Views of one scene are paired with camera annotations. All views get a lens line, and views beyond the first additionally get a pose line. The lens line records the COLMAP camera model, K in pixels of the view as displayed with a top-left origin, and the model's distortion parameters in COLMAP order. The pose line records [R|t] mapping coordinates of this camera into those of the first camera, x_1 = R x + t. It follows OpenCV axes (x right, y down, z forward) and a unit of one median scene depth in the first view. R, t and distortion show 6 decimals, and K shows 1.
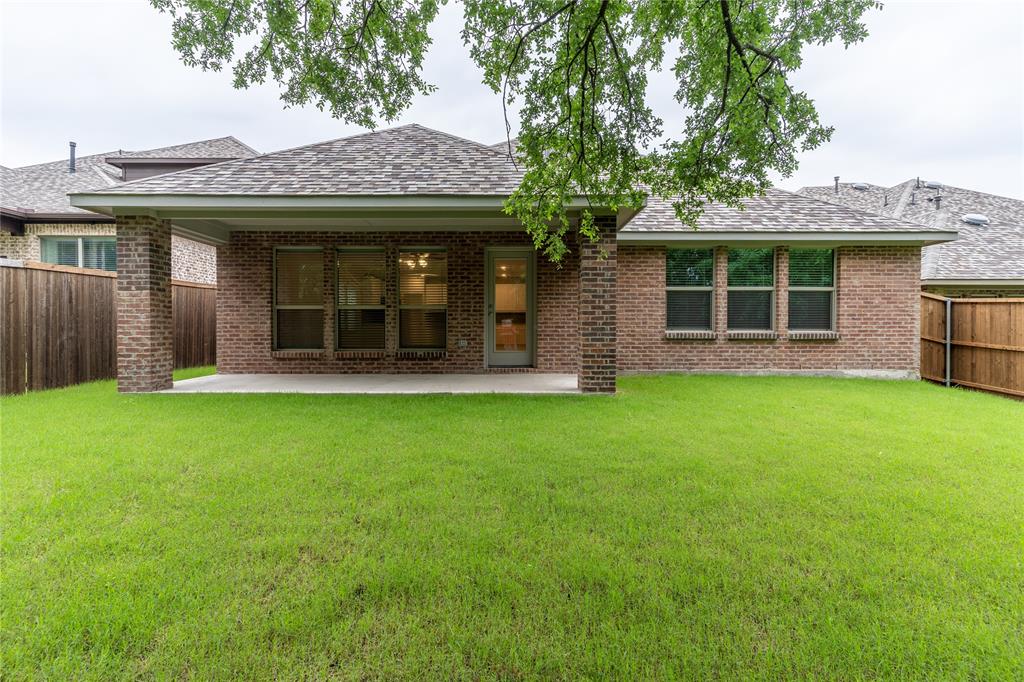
lens RADIAL K [[495.8, 0, 508.9], [0, 495.8, 341.2], [0, 0, 1]] dist [0.001113, -0.000352]
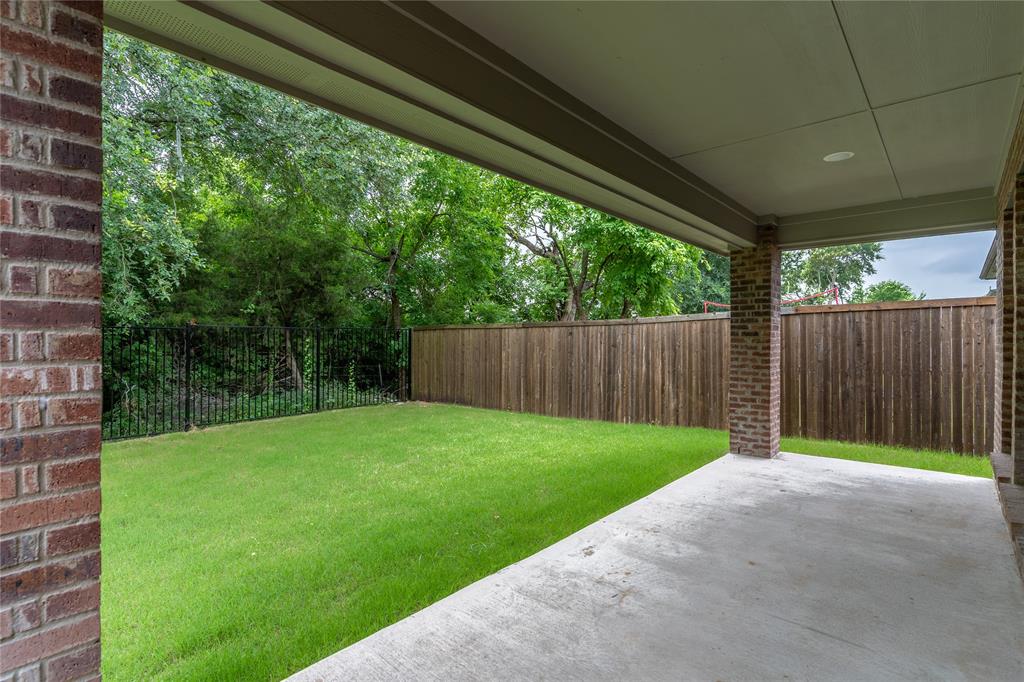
lens RADIAL K [[495.8, 0, 508.9], [0, 495.8, 341.2], [0, 0, 1]] dist [0.001113, -0.000352]
pose [[-0.662909, -0.002270, -0.748696, 0.139715], [-0.022494, 0.999604, 0.016886, -0.074458], [0.748362, 0.028035, -0.662698, 0.961014]]
